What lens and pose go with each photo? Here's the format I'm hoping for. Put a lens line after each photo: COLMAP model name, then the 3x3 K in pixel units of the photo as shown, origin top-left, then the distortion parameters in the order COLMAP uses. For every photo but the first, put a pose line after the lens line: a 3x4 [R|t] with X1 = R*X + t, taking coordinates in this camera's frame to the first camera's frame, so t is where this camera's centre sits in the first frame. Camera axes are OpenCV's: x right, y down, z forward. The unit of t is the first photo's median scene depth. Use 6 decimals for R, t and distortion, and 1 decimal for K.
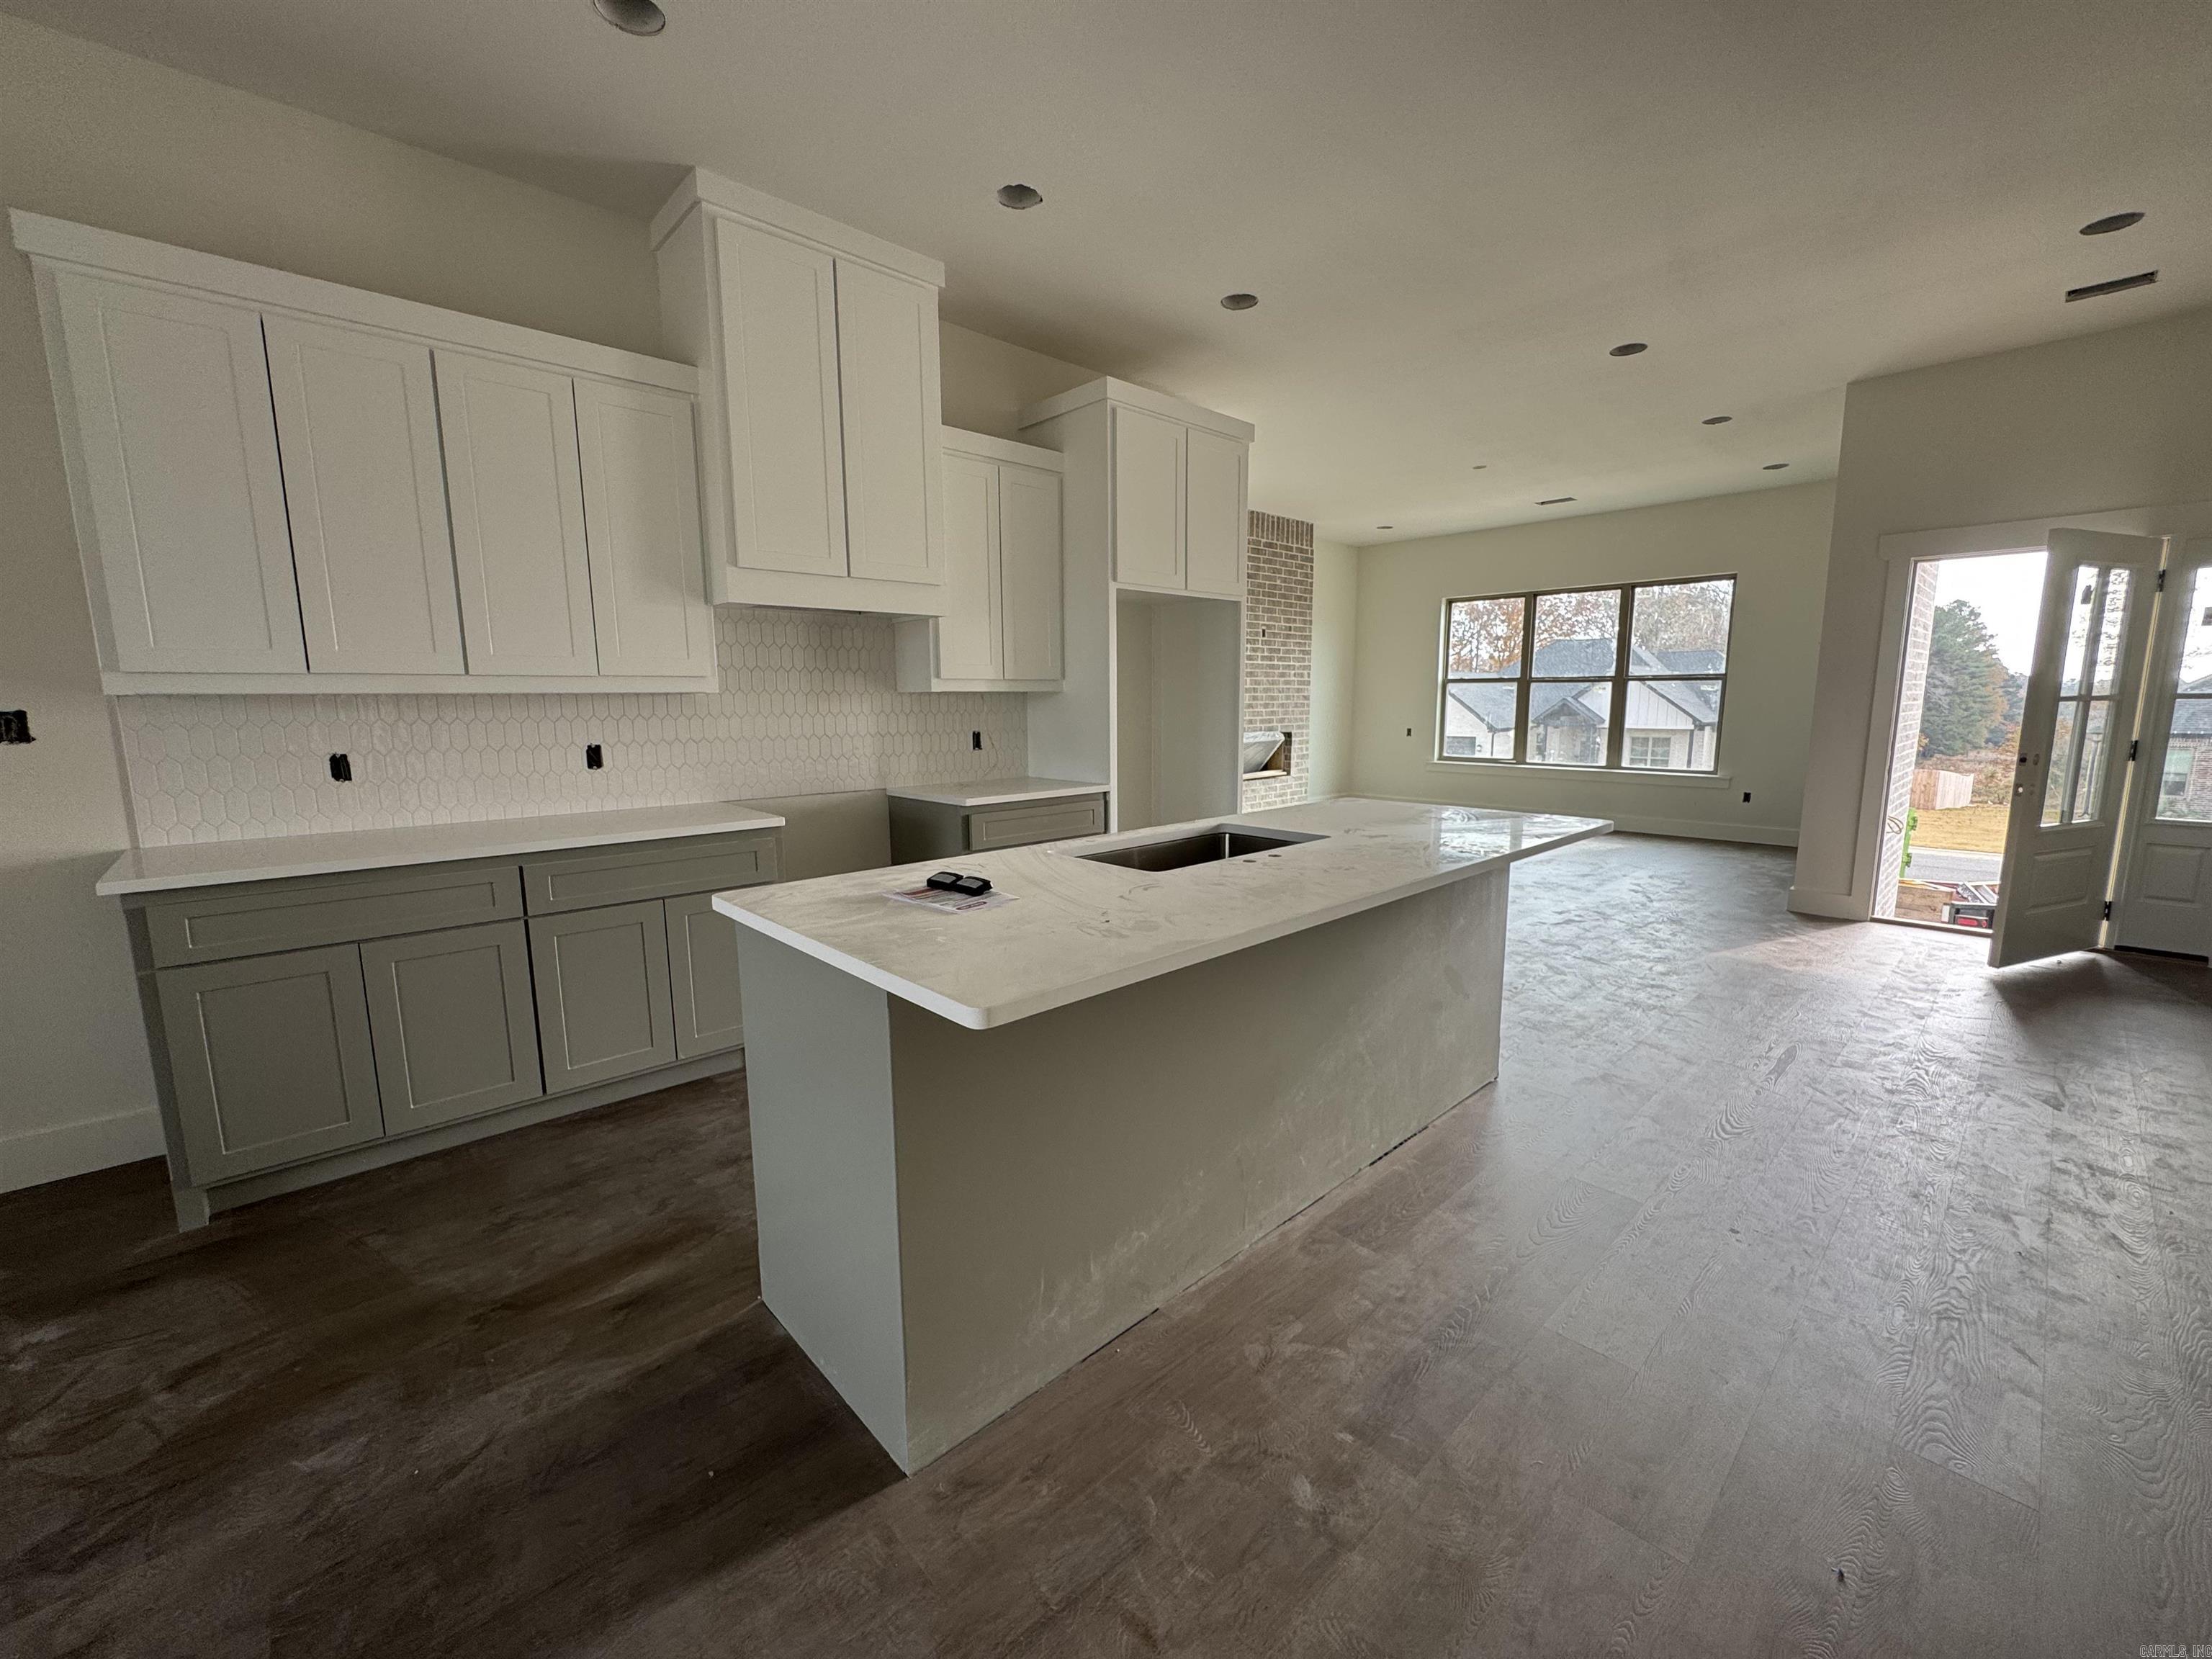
lens RADIAL K [[885.6, 0, 1106.0], [0, 885.6, 829.5], [0, 0, 1]] dist [-0.003394, 0.000558]
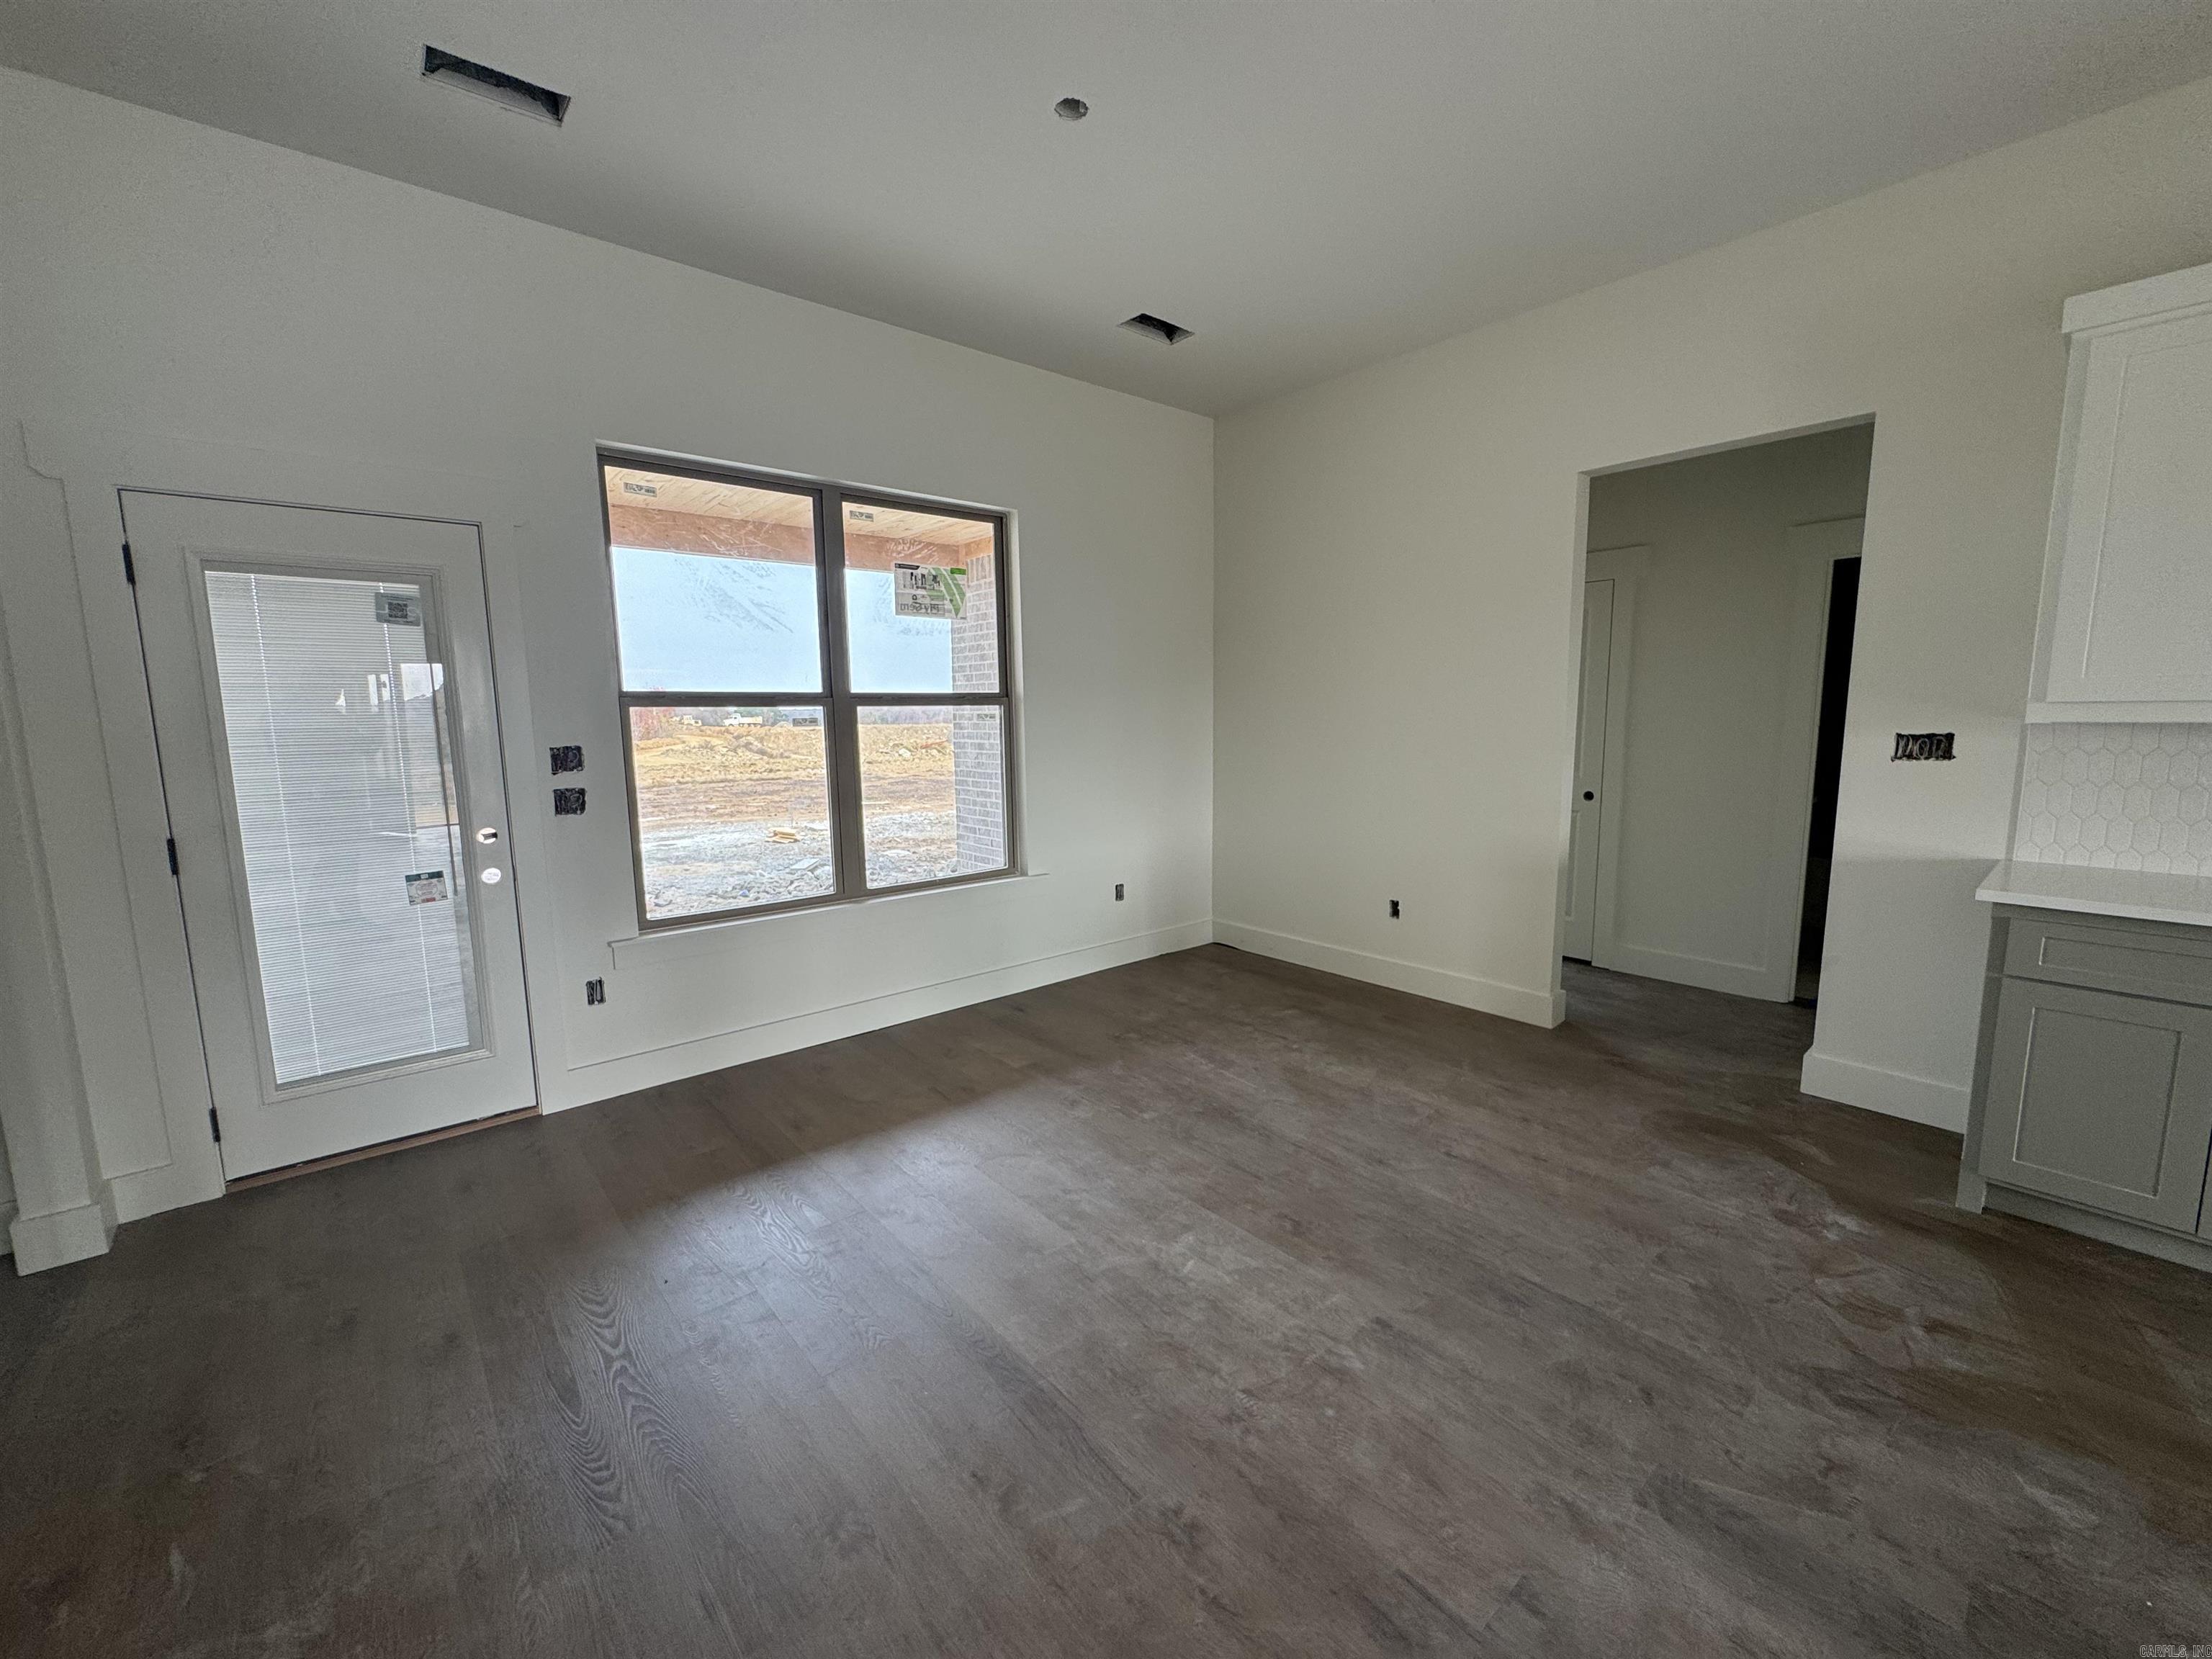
lens RADIAL K [[885.6, 0, 1106.0], [0, 885.6, 829.5], [0, 0, 1]] dist [-0.003394, 0.000558]
pose [[-0.042811, 0.138572, -0.989427, 0.021118], [-0.134922, 0.980461, 0.143155, -0.015361], [0.989931, 0.139624, -0.023278, -0.064475]]
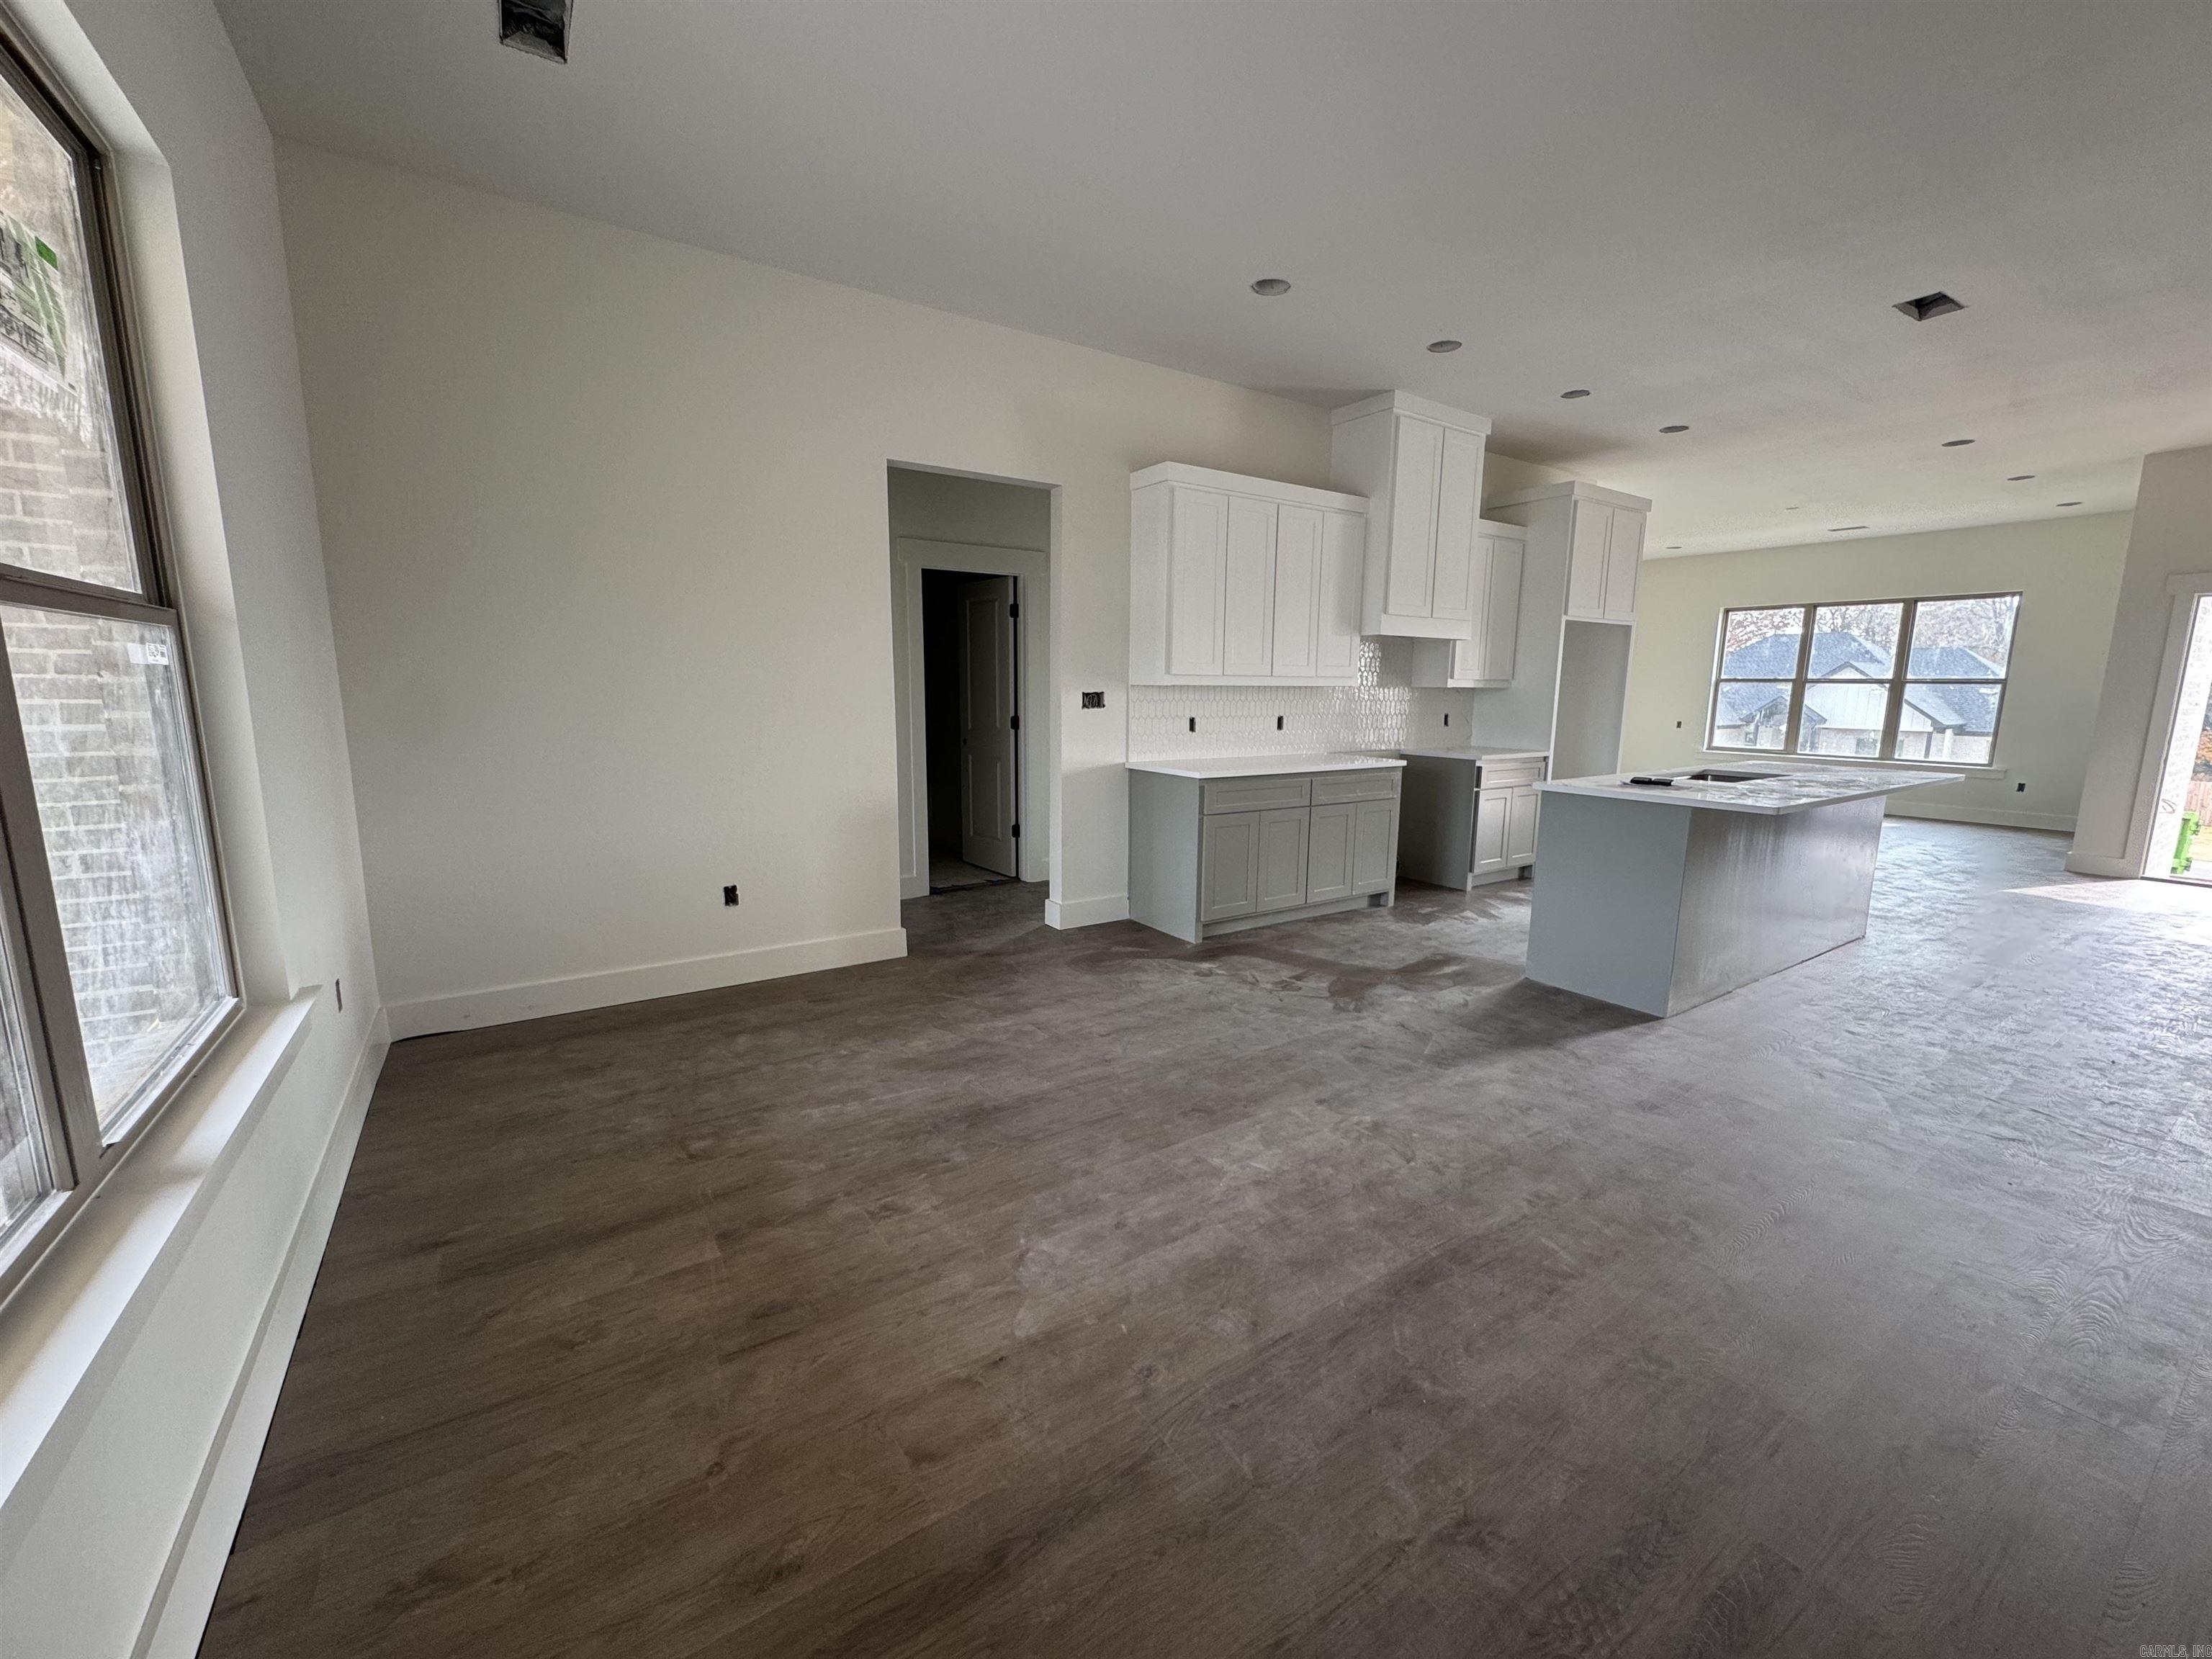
lens RADIAL K [[885.6, 0, 1106.0], [0, 885.6, 829.5], [0, 0, 1]] dist [-0.003394, 0.000558]
pose [[0.987342, 0.041064, -0.153198, -0.593515], [-0.038971, 0.999102, 0.016641, 0.100443], [0.153743, -0.010460, 0.988055, -0.692690]]
